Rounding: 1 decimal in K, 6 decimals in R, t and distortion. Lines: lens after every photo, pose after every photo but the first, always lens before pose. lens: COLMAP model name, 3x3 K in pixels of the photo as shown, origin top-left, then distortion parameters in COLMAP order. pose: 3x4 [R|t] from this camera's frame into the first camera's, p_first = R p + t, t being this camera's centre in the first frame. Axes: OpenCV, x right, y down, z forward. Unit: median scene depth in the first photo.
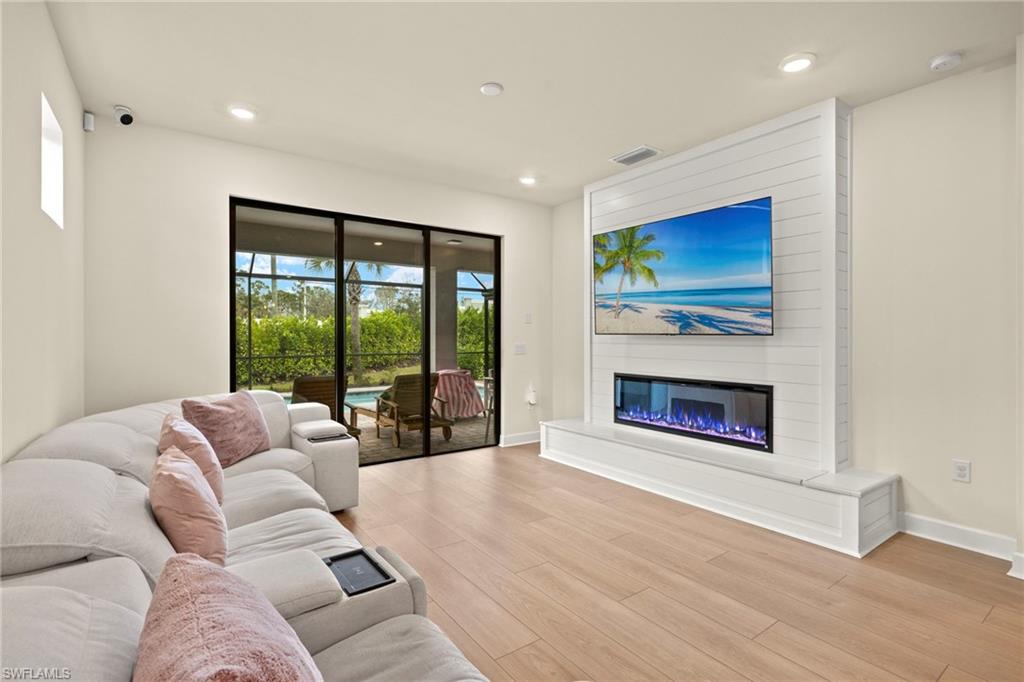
lens RADIAL K [[483.7, 0, 513.2], [0, 483.7, 336.4], [0, 0, 1]] dist [-0.000520, 0.000041]
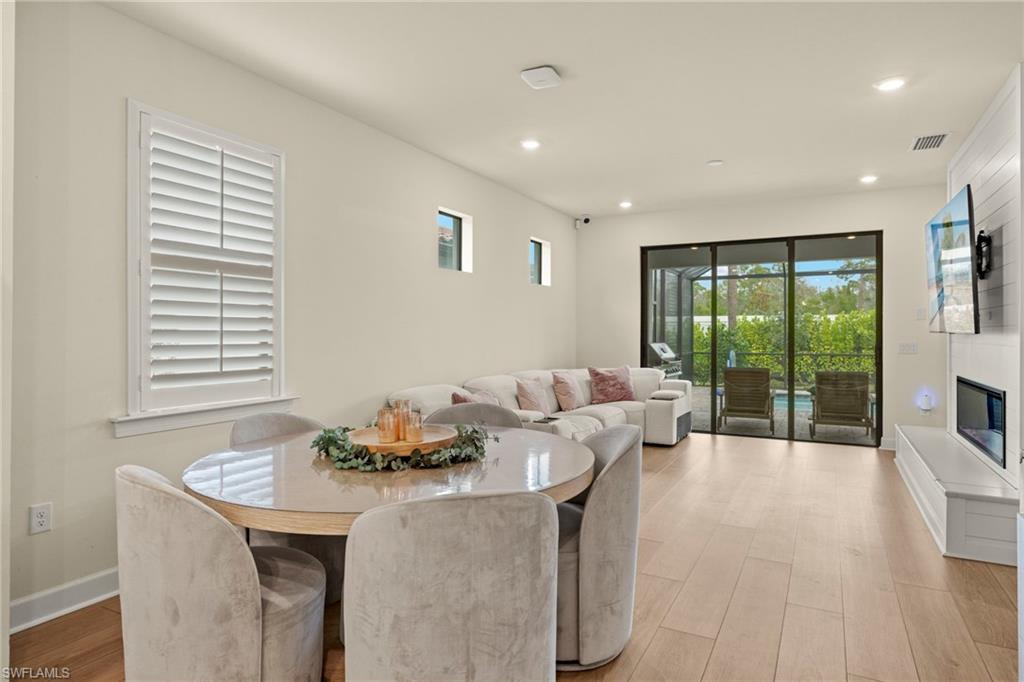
lens RADIAL K [[585.2, 0, 512.0], [0, 585.2, 341.0], [0, 0, 1]] dist [0.001034, -0.000260]
pose [[0.435152, 0.013135, -0.900261, 0.872742], [-0.001610, 0.999903, 0.013811, -0.002750], [0.900355, -0.004560, 0.435131, -0.207007]]
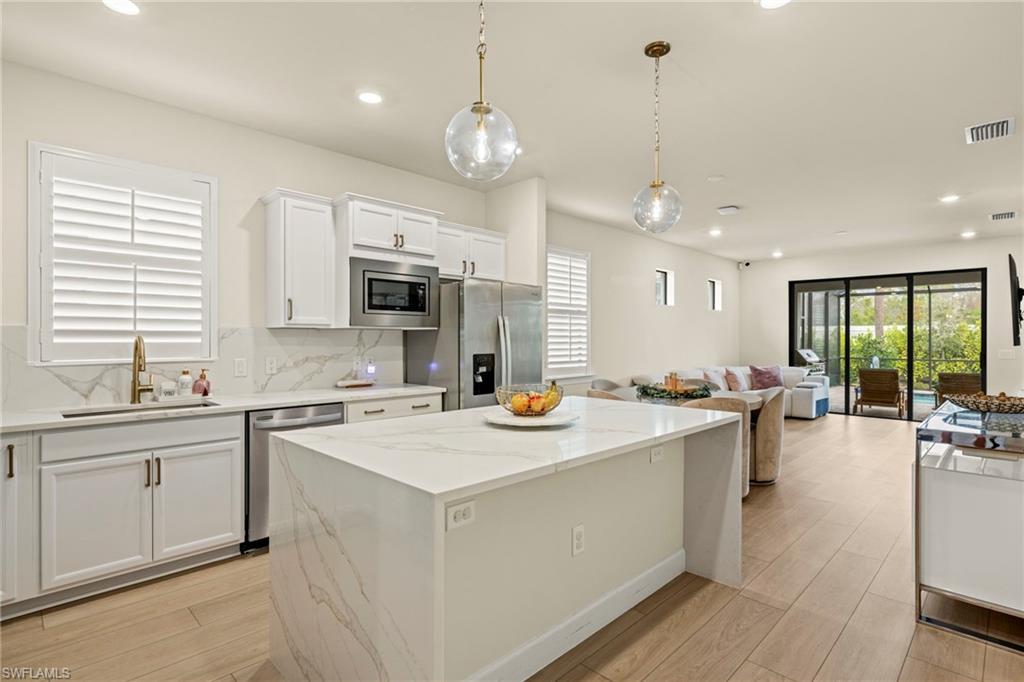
lens RADIAL K [[507.6, 0, 512.6], [0, 507.6, 338.6], [0, 0, 1]] dist [-0.001881, 0.000172]
pose [[0.160218, 0.002426, -0.987079, 1.392220], [-0.005359, 0.999984, 0.001588, -0.015338], [0.987067, 0.005035, 0.160229, -0.594872]]
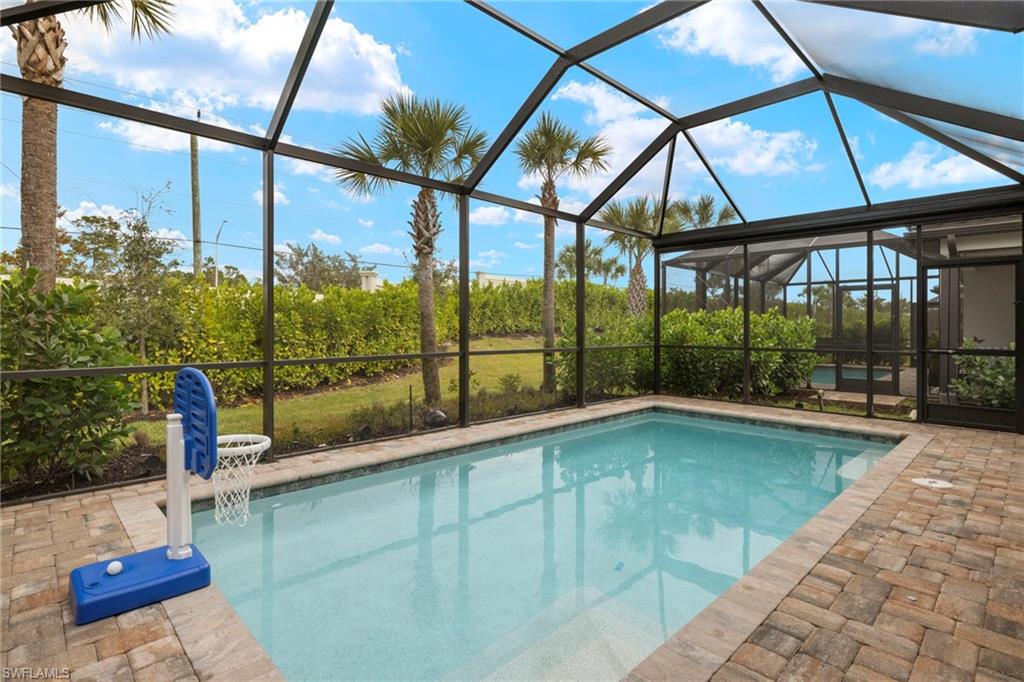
lens RADIAL K [[507.6, 0, 512.6], [0, 507.6, 338.6], [0, 0, 1]] dist [-0.001881, 0.000172]
pose [[0.989896, -0.001605, 0.141786, -1.070291], [-0.001291, 0.999792, 0.020330, 0.043378], [-0.141789, -0.020308, 0.989689, 1.518050]]
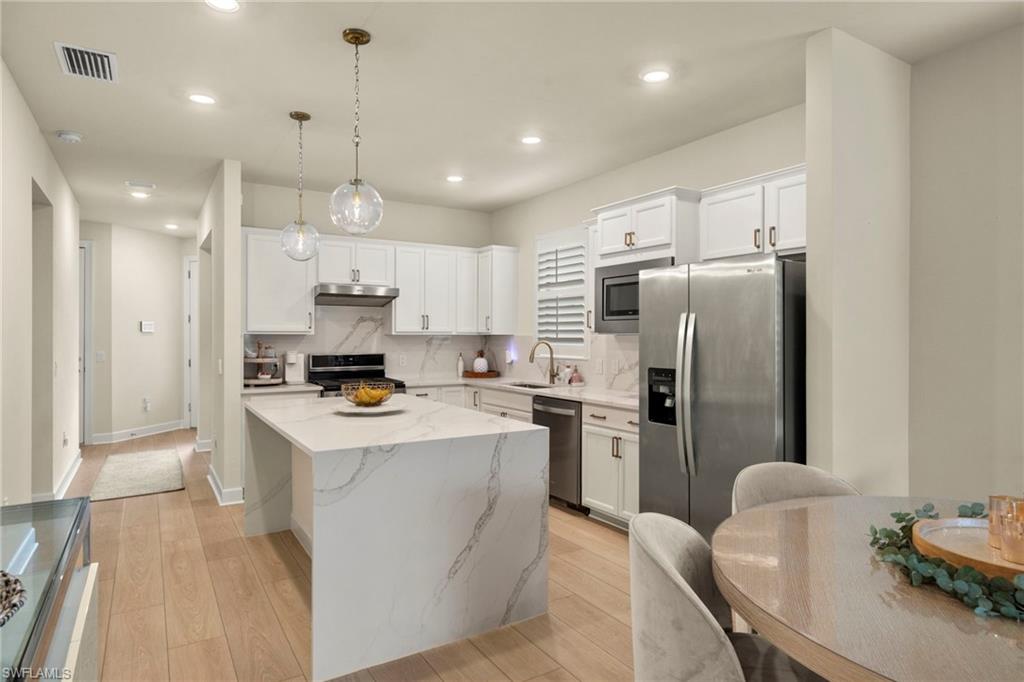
lens RADIAL K [[585.2, 0, 512.0], [0, 585.2, 341.0], [0, 0, 1]] dist [0.001034, -0.000260]
pose [[-0.997489, -0.001024, 0.070811, 0.620495], [-0.000169, 0.999927, 0.012071, -0.030972], [-0.070818, 0.012028, -0.997417, 0.288227]]
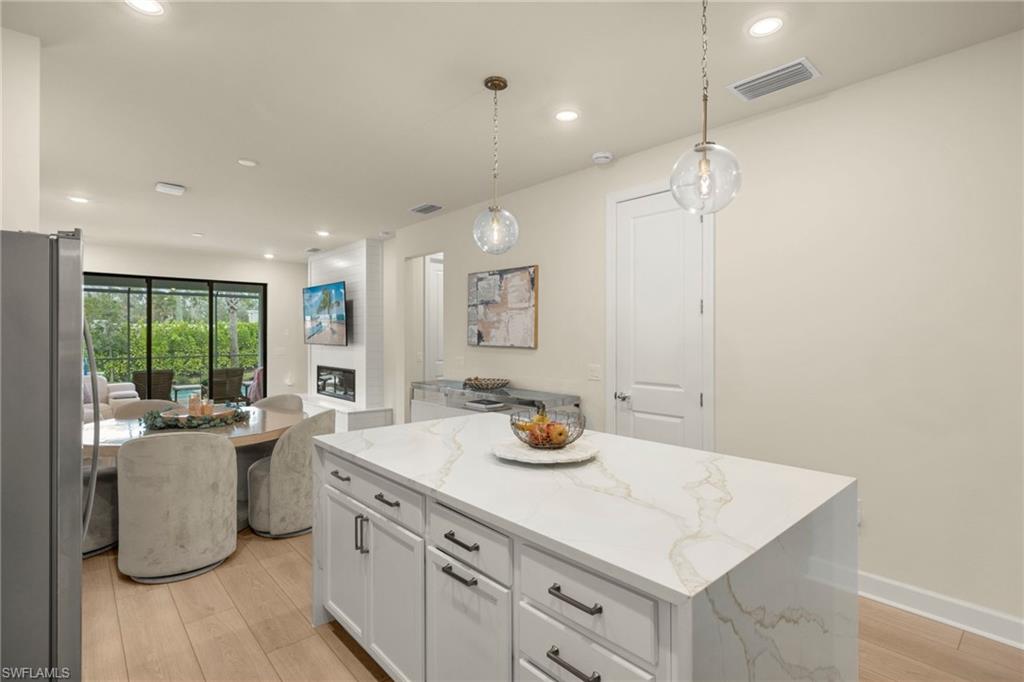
lens RADIAL K [[496.5, 0, 515.0], [0, 496.5, 332.1], [0, 0, 1]] dist [0.001006, 0.000196]
pose [[0.994441, -0.000795, 0.105294, 0.789194], [0.001405, 0.999983, -0.005720, -0.038427], [-0.105287, 0.005837, 0.994425, -0.953084]]
